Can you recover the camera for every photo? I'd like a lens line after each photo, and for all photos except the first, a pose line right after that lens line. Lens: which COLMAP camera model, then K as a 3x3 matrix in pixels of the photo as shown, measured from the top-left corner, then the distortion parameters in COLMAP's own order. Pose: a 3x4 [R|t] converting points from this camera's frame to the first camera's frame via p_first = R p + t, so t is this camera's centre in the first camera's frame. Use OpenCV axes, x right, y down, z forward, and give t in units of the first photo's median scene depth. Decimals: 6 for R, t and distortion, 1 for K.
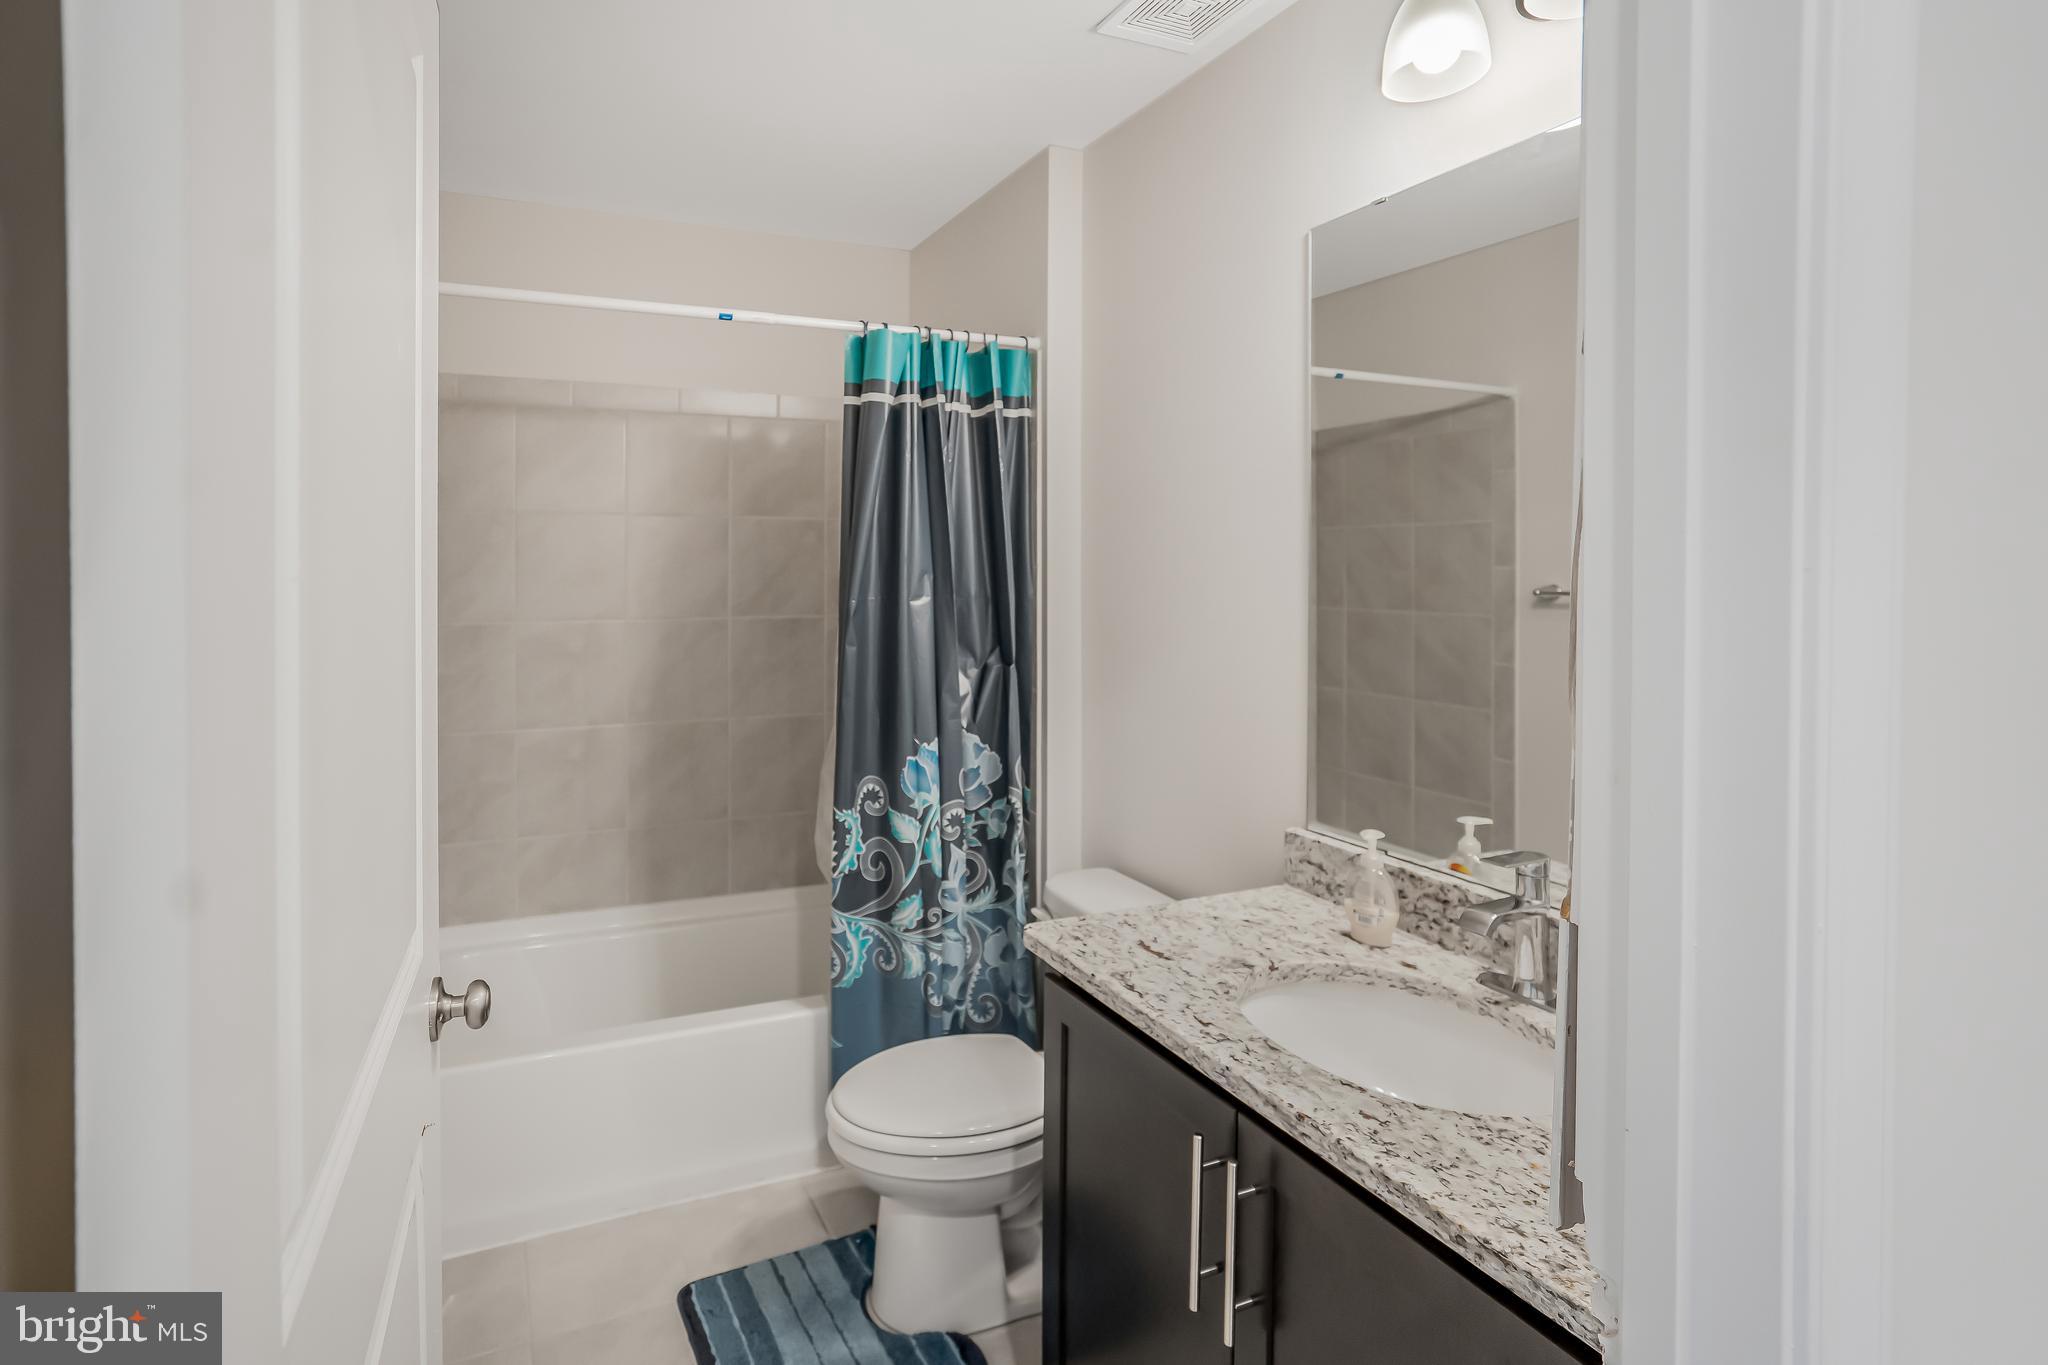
lens RADIAL K [[945.3, 0, 922.0], [0, 945.3, 581.7], [0, 0, 1]] dist [-0.036101, 0.037711]
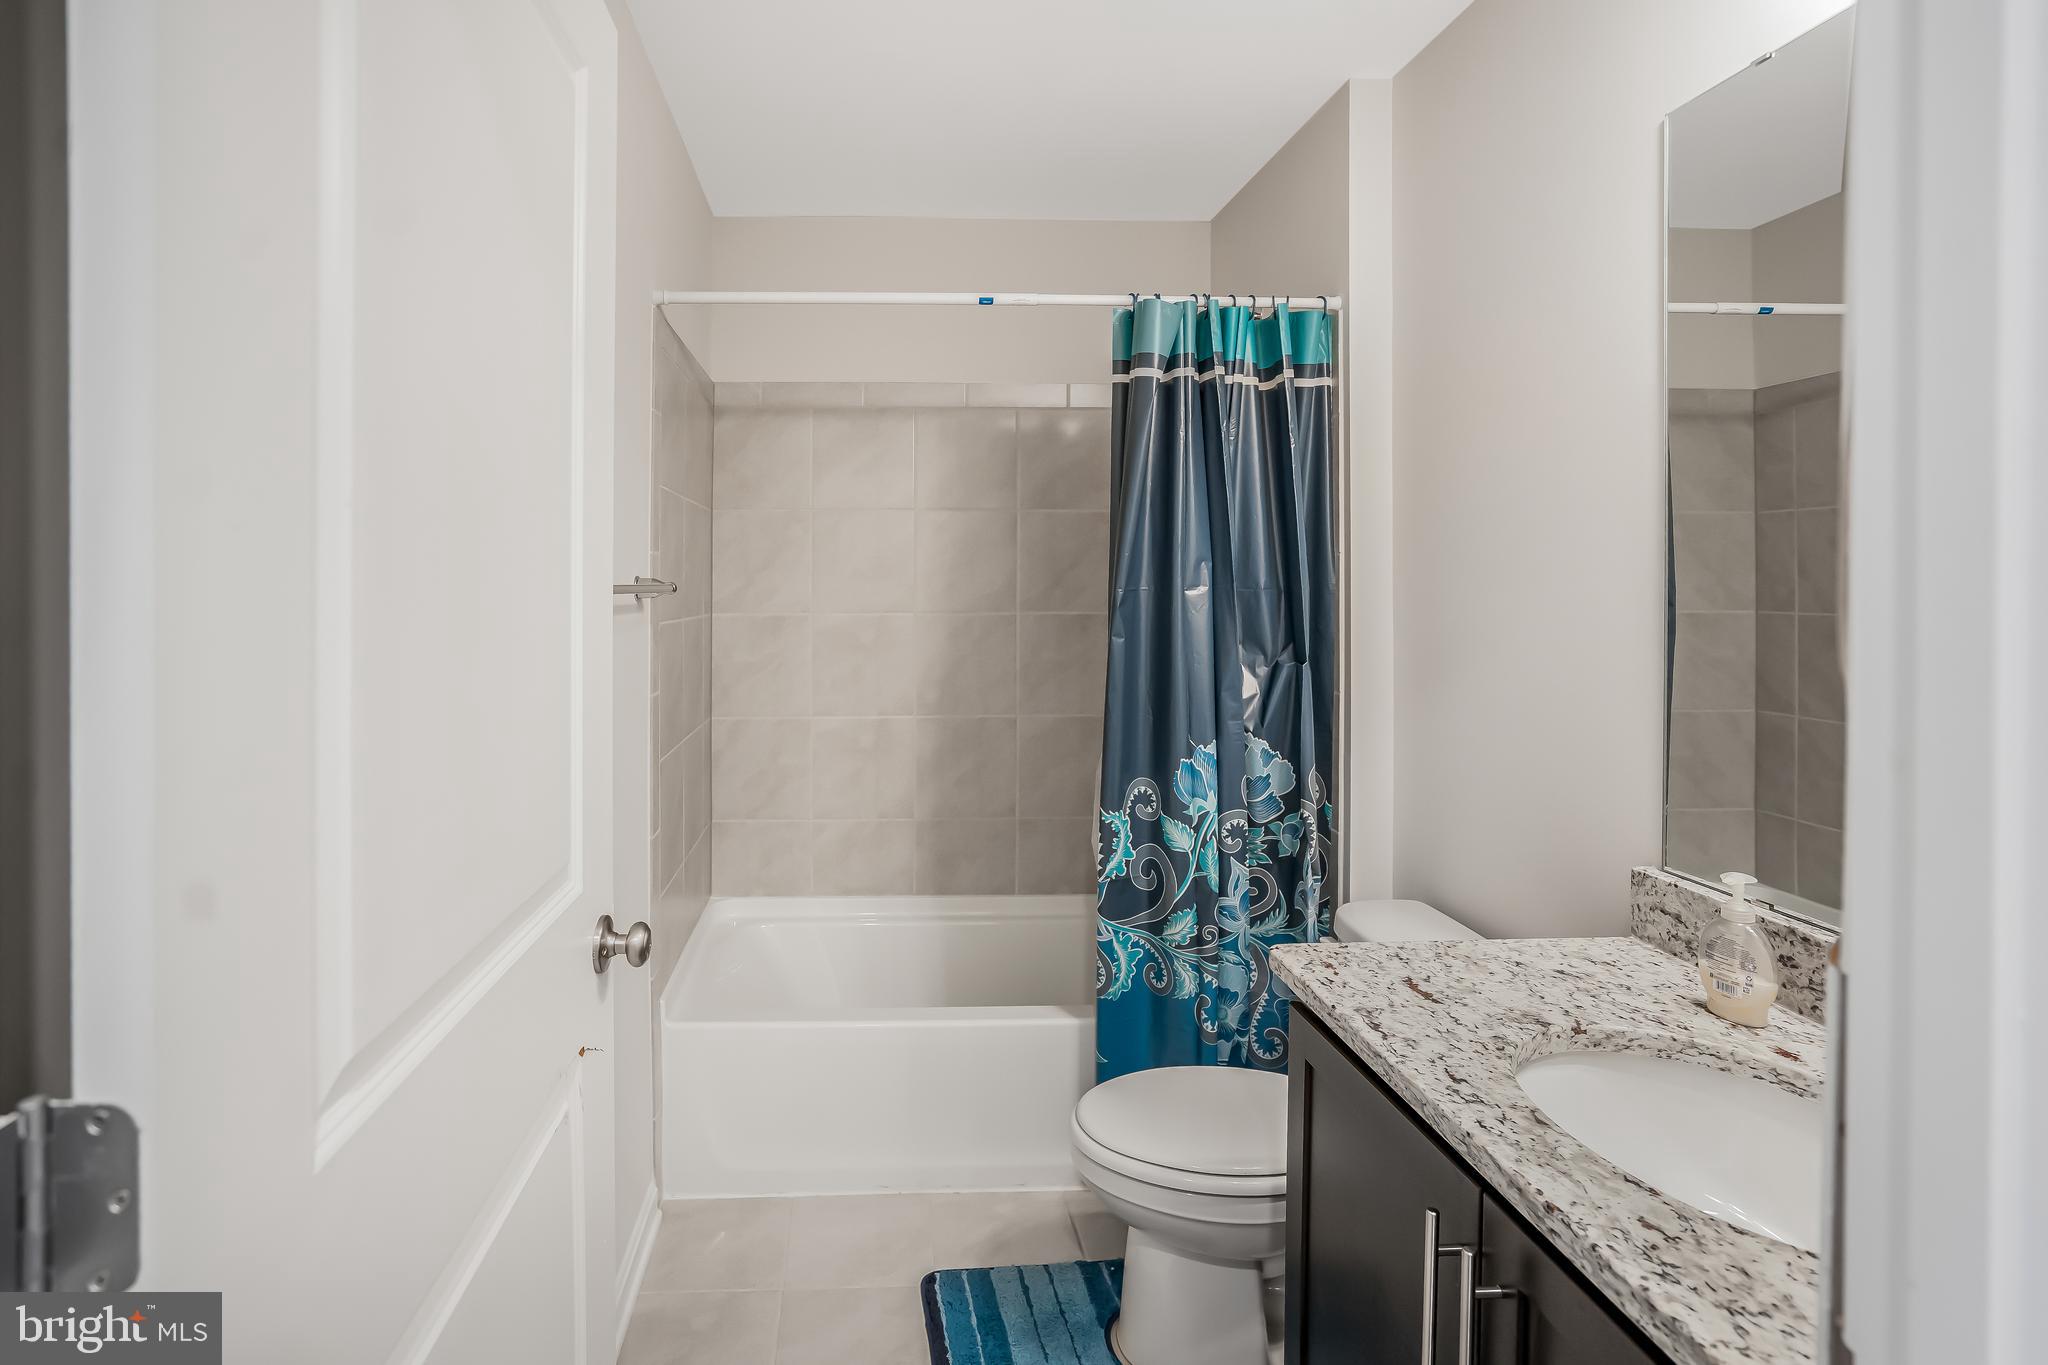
lens RADIAL K [[966.4, 0, 1020.3], [0, 966.4, 603.3], [0, 0, 1]] dist [-0.029306, 0.027246]
pose [[0.949262, -0.001480, -0.314484, 0.137212], [0.000293, 0.999993, -0.003822, 0.037695], [0.314487, 0.003536, 0.949255, 0.052893]]
